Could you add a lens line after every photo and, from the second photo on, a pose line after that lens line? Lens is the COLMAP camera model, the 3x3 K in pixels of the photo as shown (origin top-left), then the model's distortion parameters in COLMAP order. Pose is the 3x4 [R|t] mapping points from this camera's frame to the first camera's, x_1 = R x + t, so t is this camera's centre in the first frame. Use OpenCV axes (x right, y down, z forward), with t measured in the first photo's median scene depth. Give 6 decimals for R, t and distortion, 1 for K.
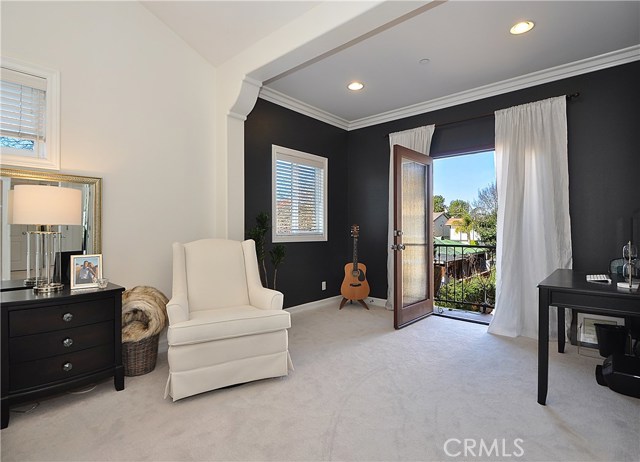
lens RADIAL K [[325.4, 0, 321.6], [0, 325.4, 226.8], [0, 0, 1]] dist [-0.003897, -0.000837]
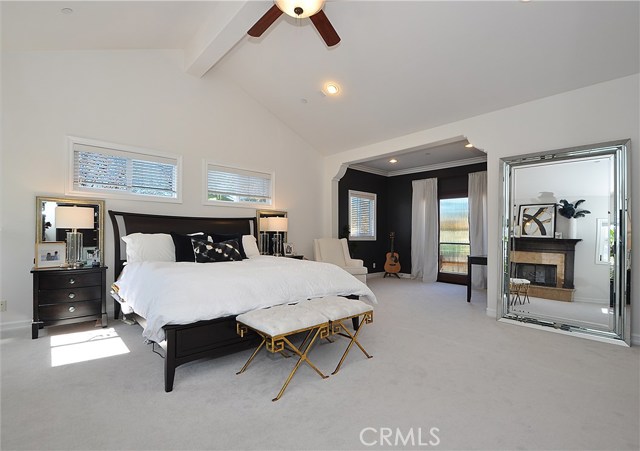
lens RADIAL K [[297.5, 0, 317.0], [0, 297.5, 228.2], [0, 0, 1]] dist [0.000419, -0.000020]
pose [[0.991241, 0.004057, -0.132006, -0.094344], [-0.005377, 0.999939, -0.009649, -0.005880], [0.131958, 0.010274, 0.991202, -0.692150]]
